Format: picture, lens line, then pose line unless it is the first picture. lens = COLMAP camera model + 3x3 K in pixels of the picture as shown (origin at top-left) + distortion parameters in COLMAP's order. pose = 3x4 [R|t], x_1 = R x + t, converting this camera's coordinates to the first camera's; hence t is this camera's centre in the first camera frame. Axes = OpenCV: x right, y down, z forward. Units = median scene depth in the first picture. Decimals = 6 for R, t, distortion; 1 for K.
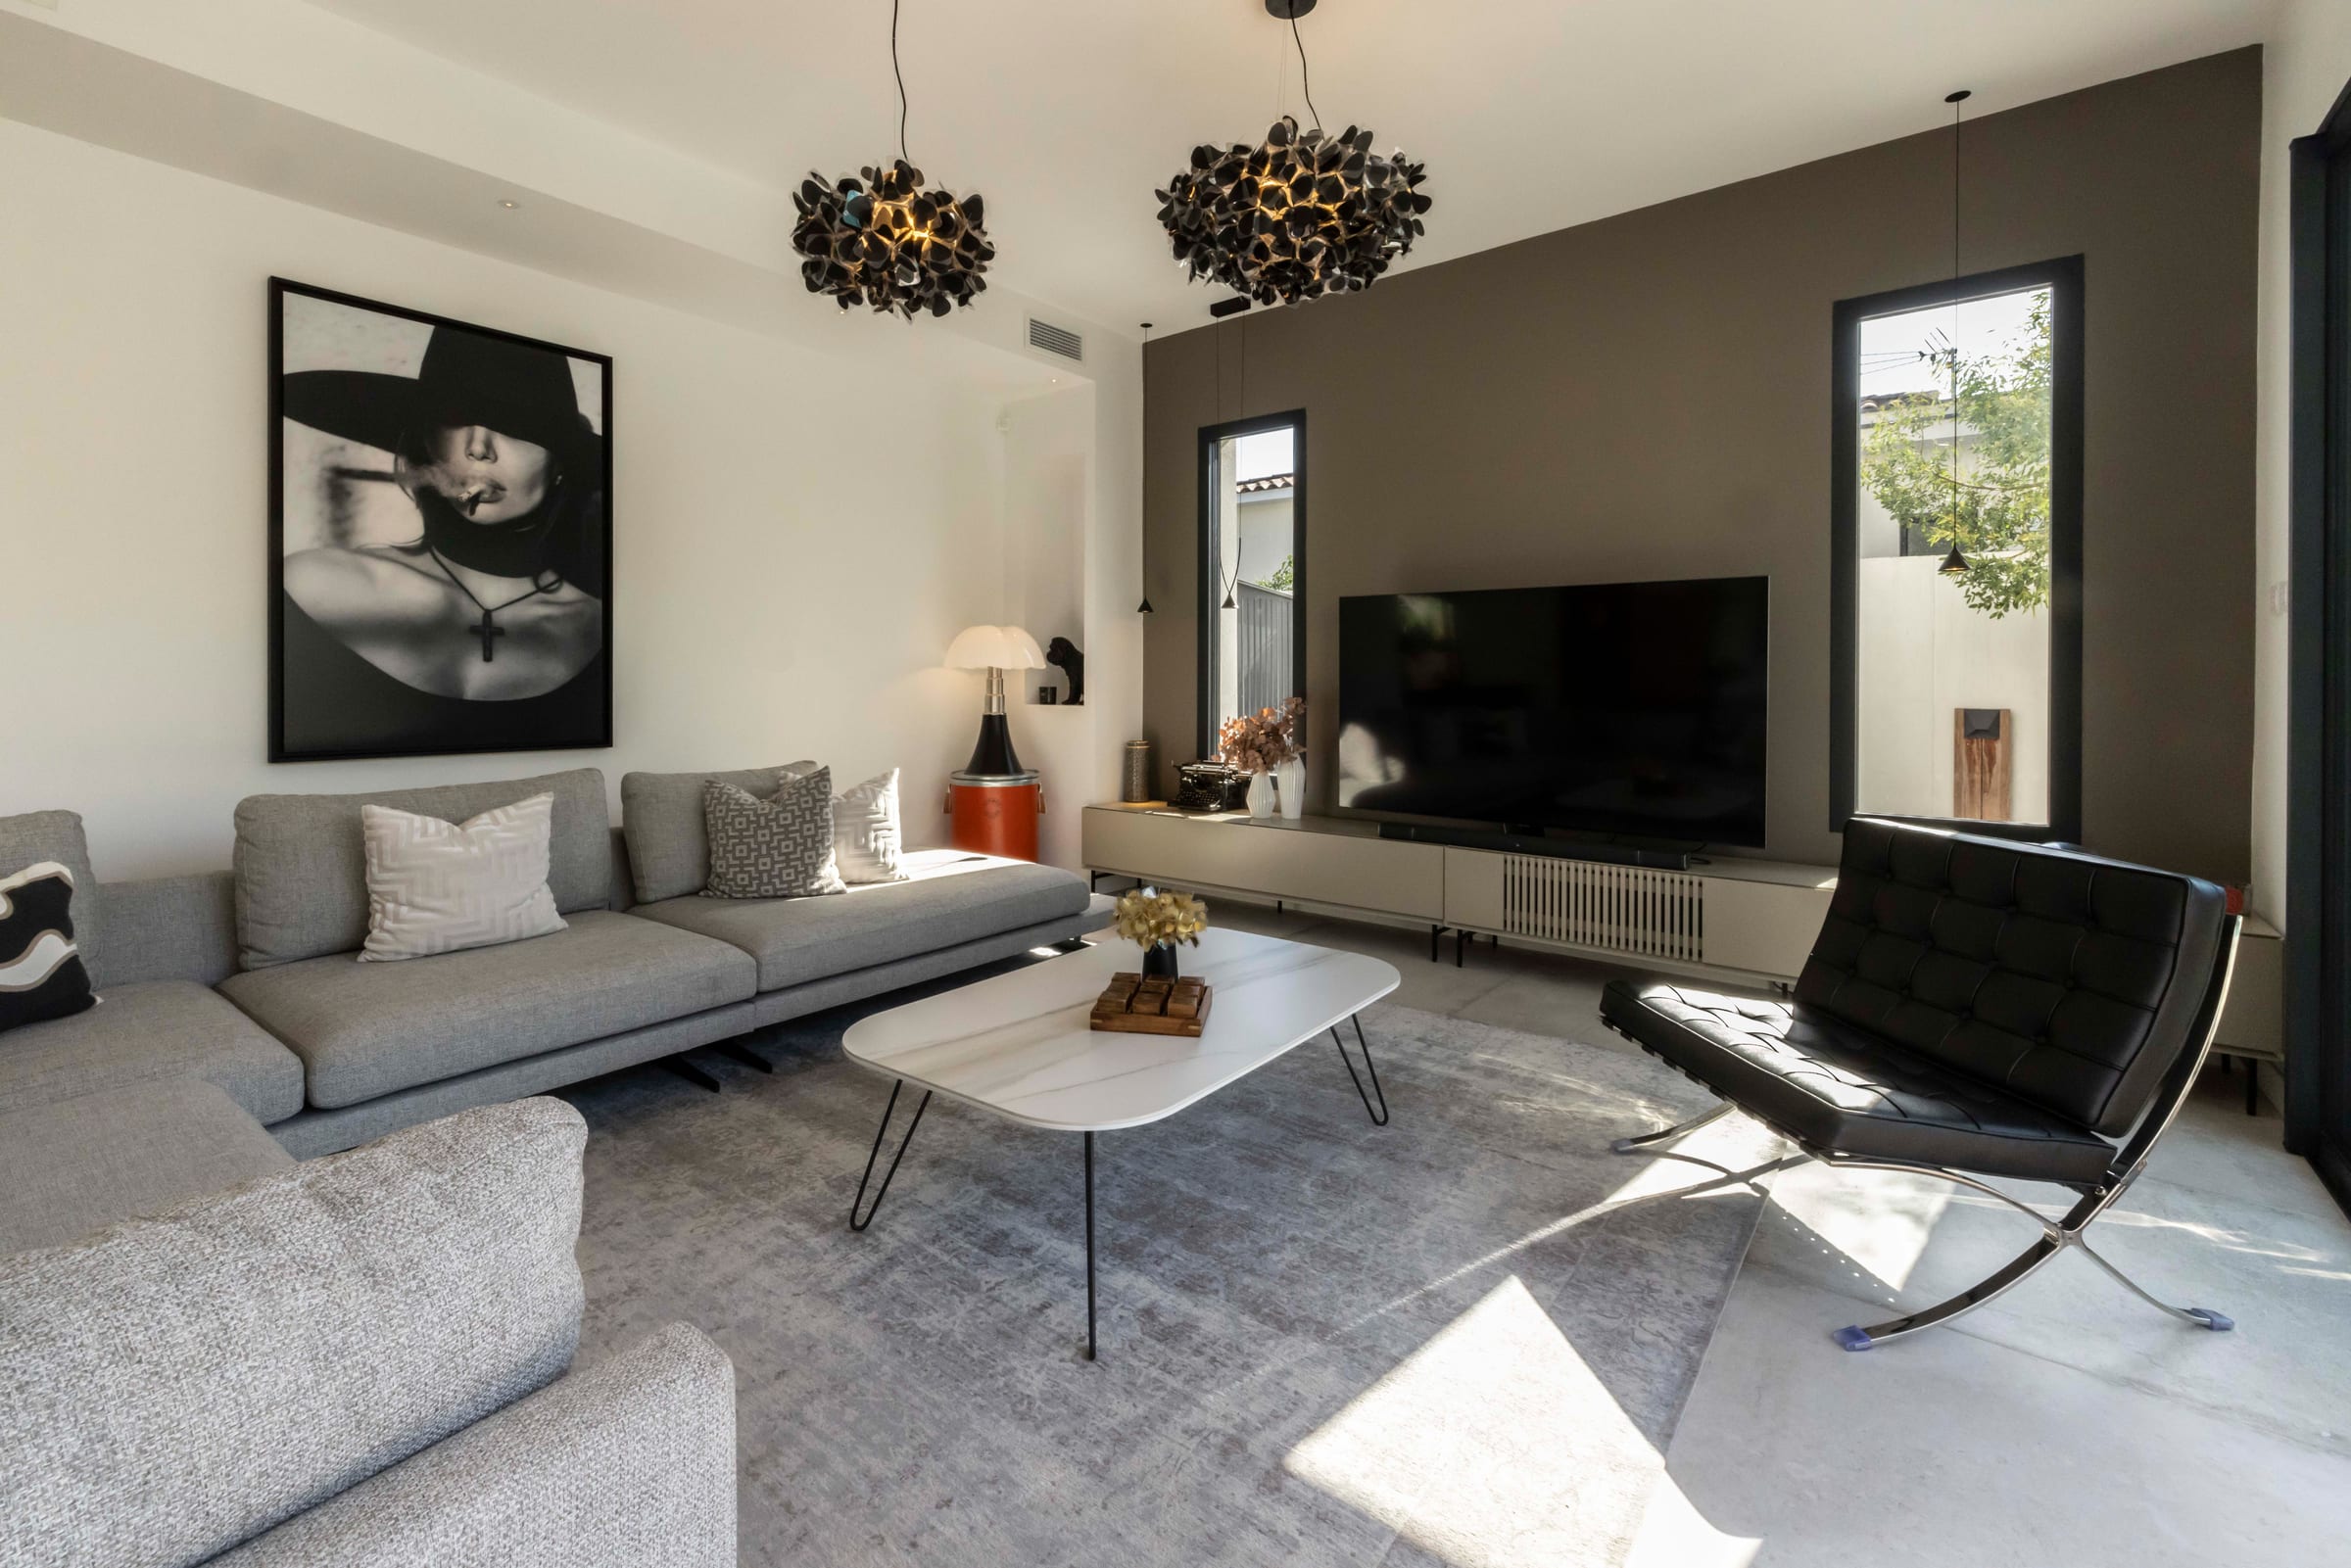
lens RADIAL K [[1017.9, 0, 1124.0], [0, 1017.9, 682.2], [0, 0, 1]] dist [-0.008946, 0.003541]
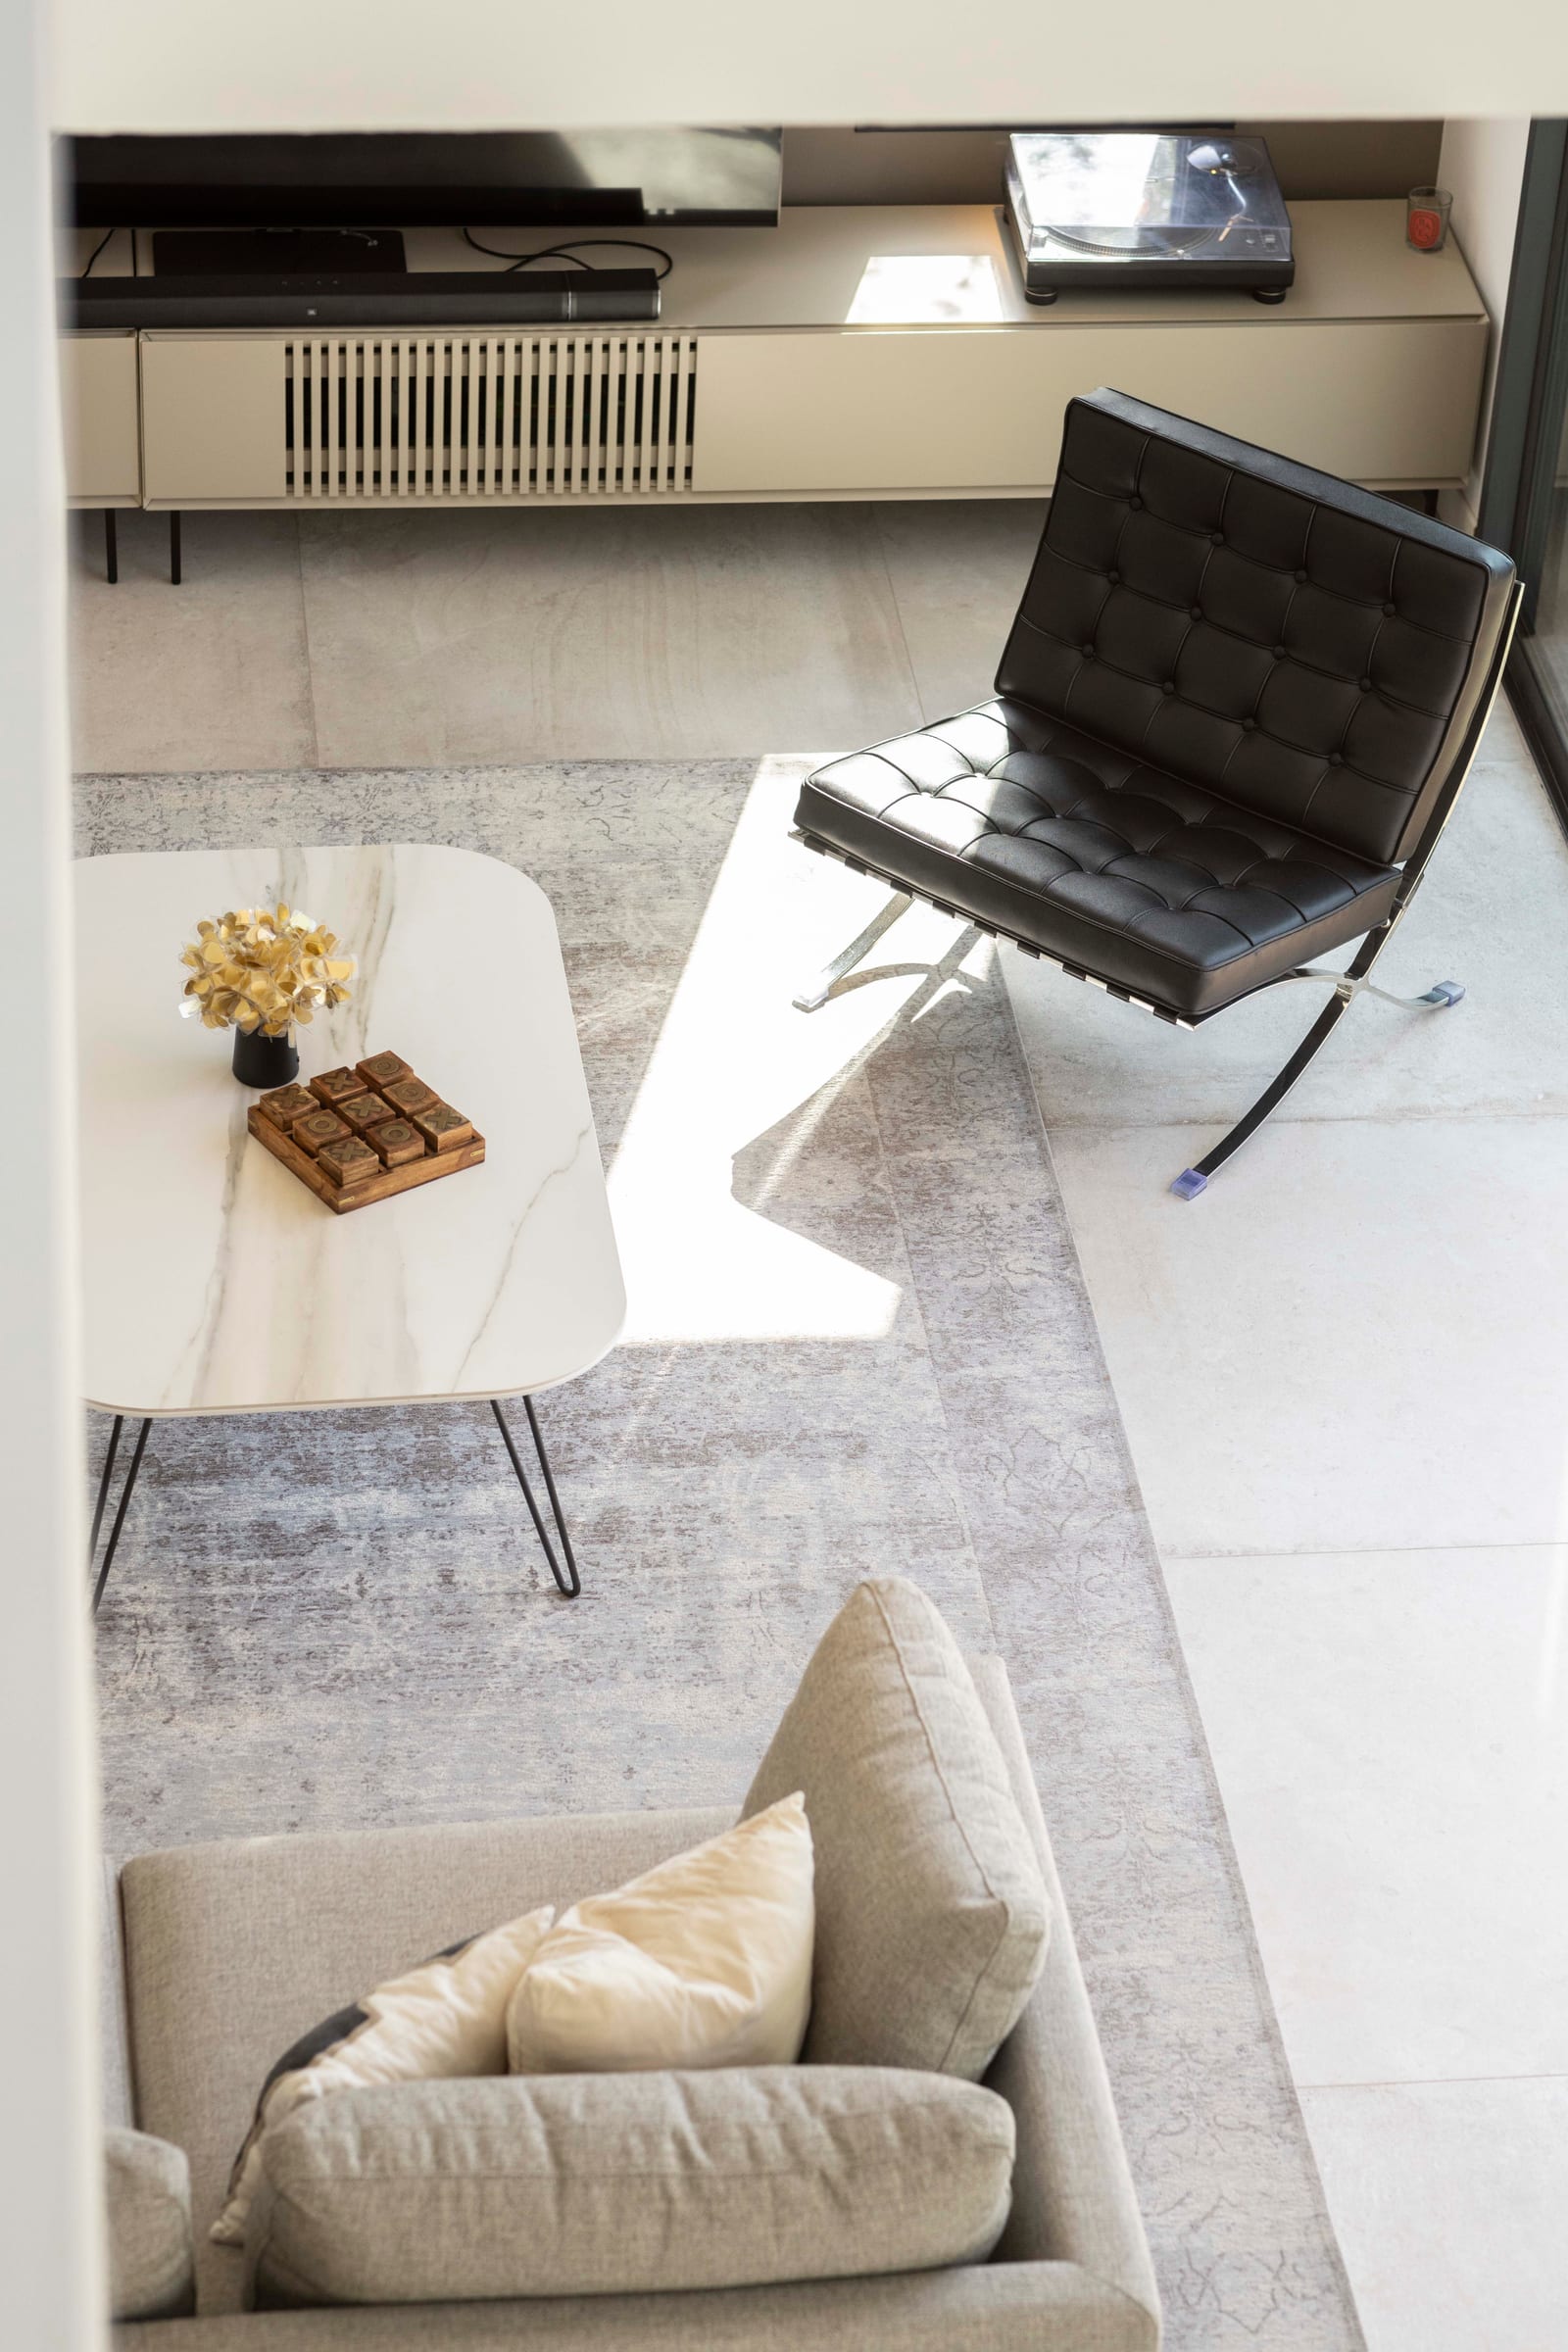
lens RADIAL K [[5717.0, 0, 779.5], [0, 5717.0, 1172.3], [0, 0, 1]] dist [0.028802, 0.000000]
pose [[0.693442, -0.400195, 0.599151, -1.193702], [-0.037110, 0.810621, 0.584394, -1.075188], [-0.719556, -0.427477, 0.547267, -0.688762]]
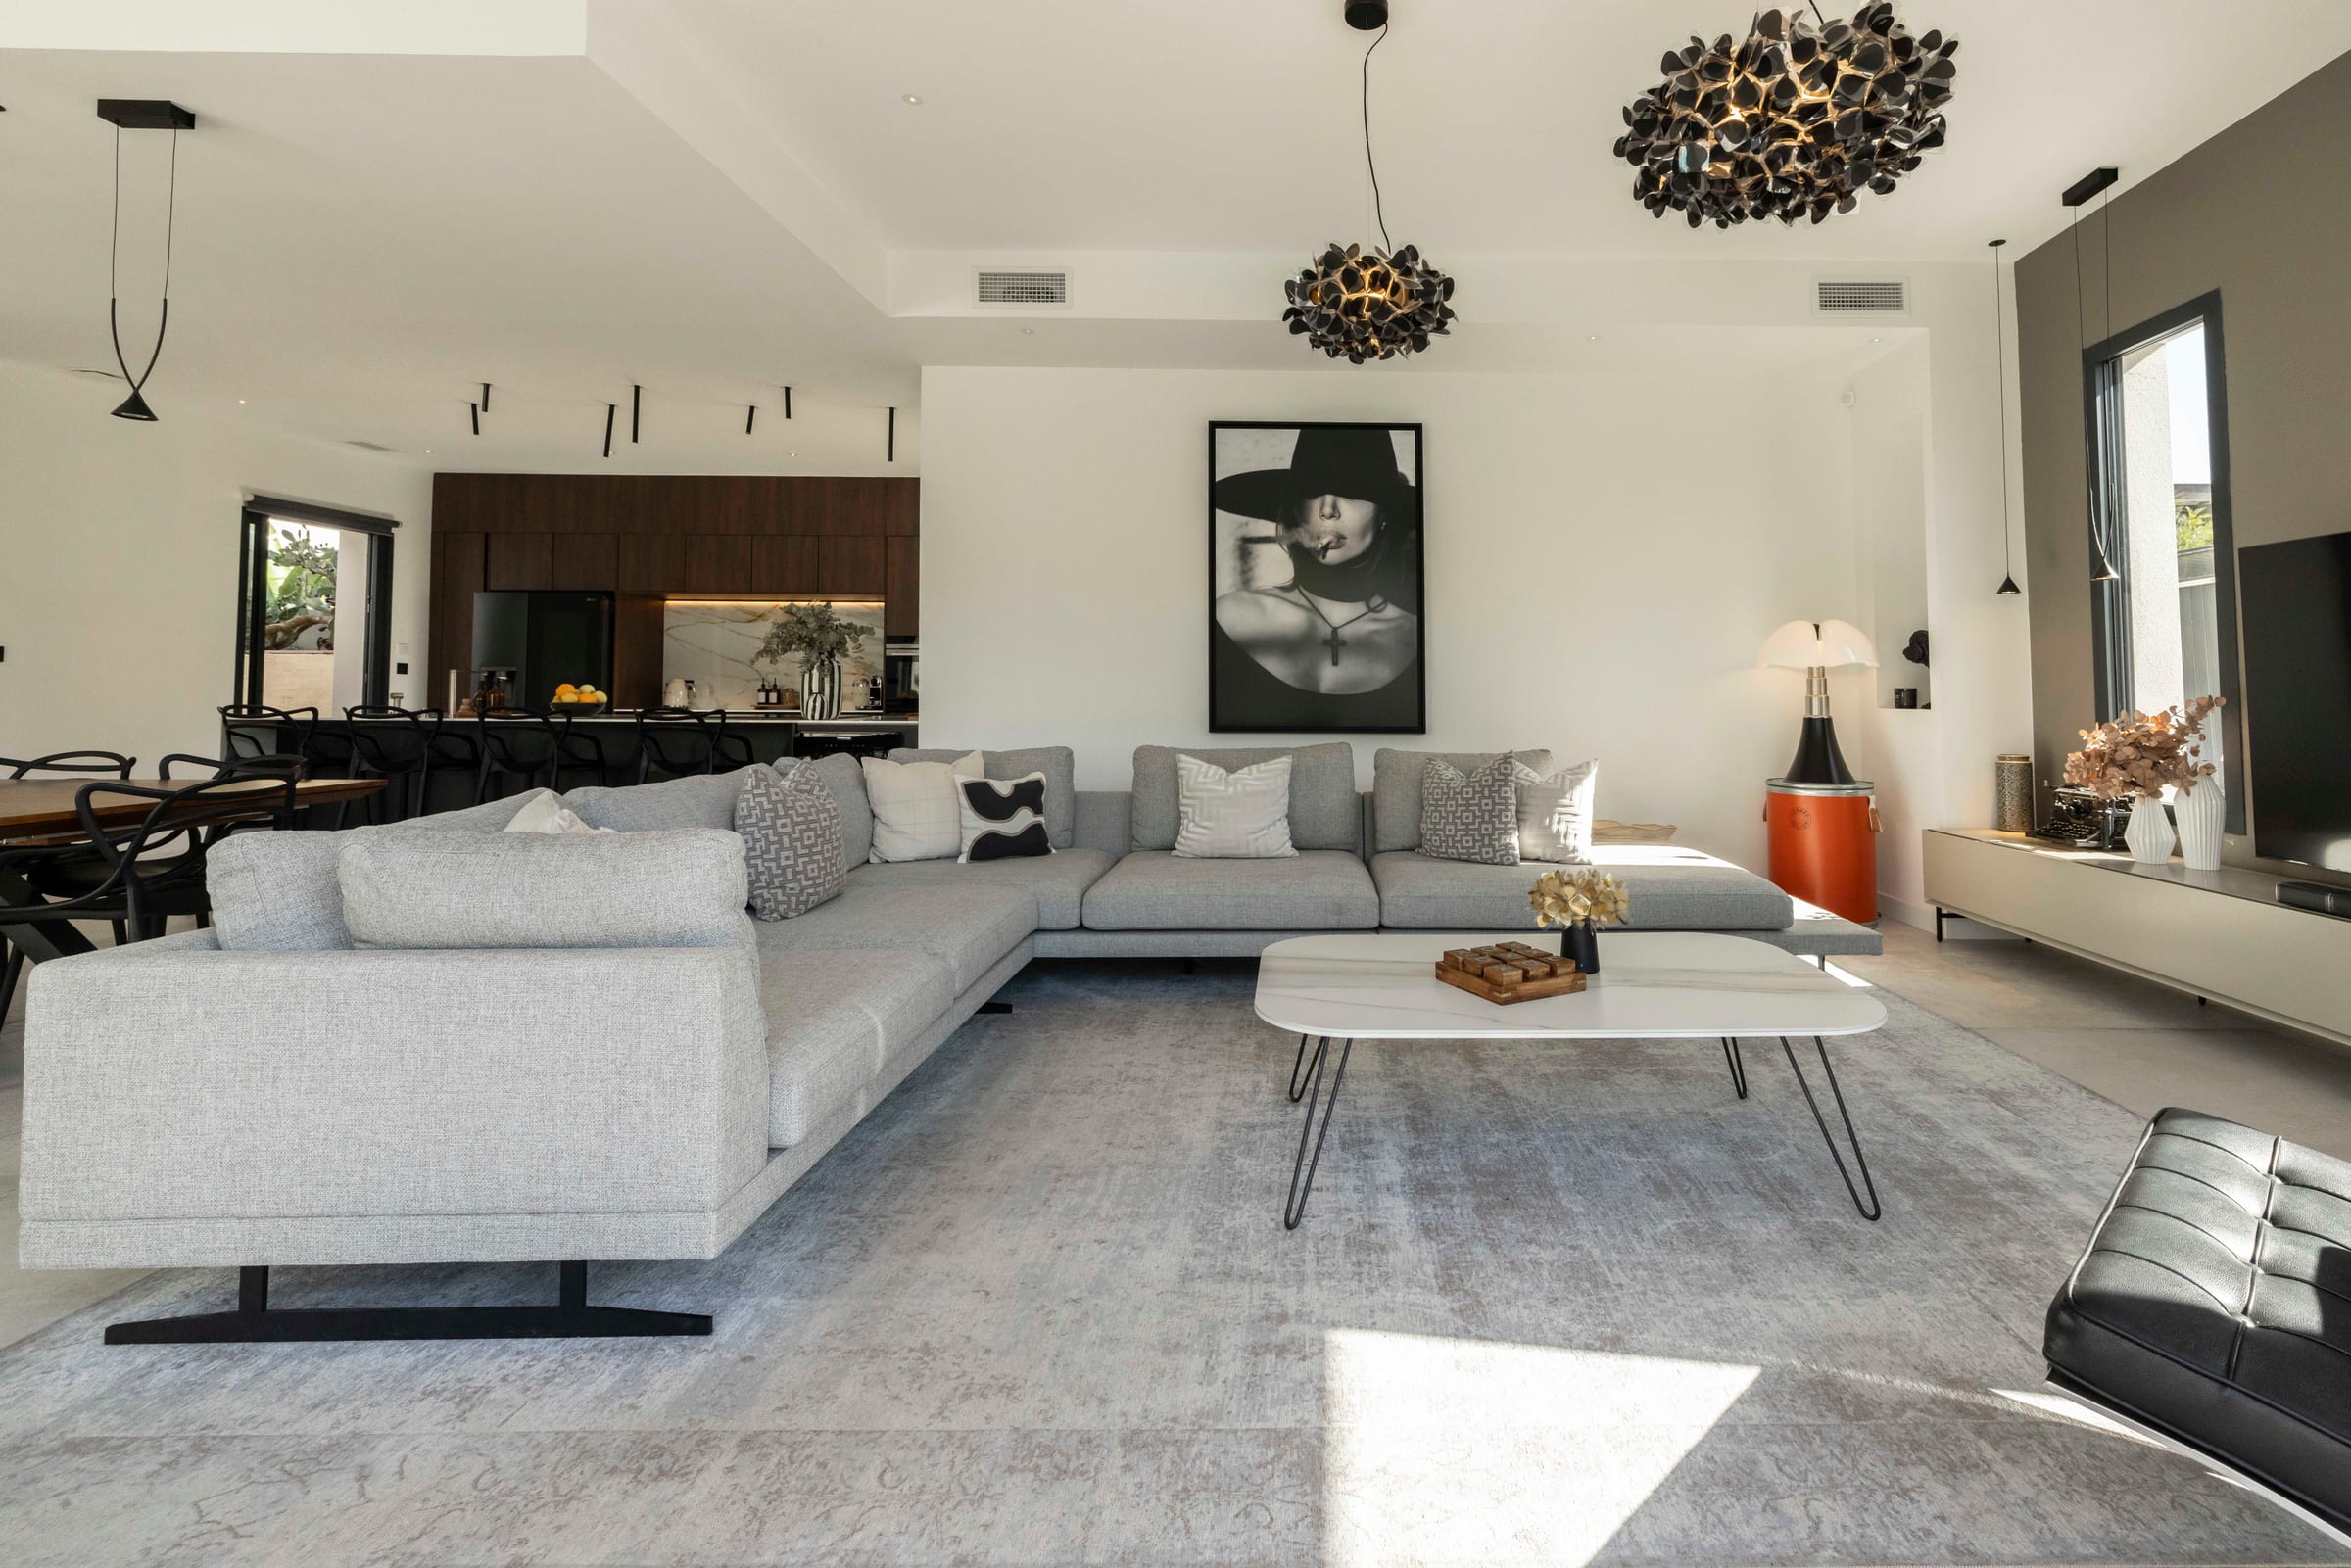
lens RADIAL K [[1021.8, 0, 1336.7], [0, 1021.8, 641.1], [0, 0, 1]] dist [-0.007461, 0.000586]
pose [[0.653675, -0.042780, -0.755565, 0.441499], [-0.004935, 0.998139, -0.060784, 0.032497], [0.756759, 0.043462, 0.652247, 0.122010]]
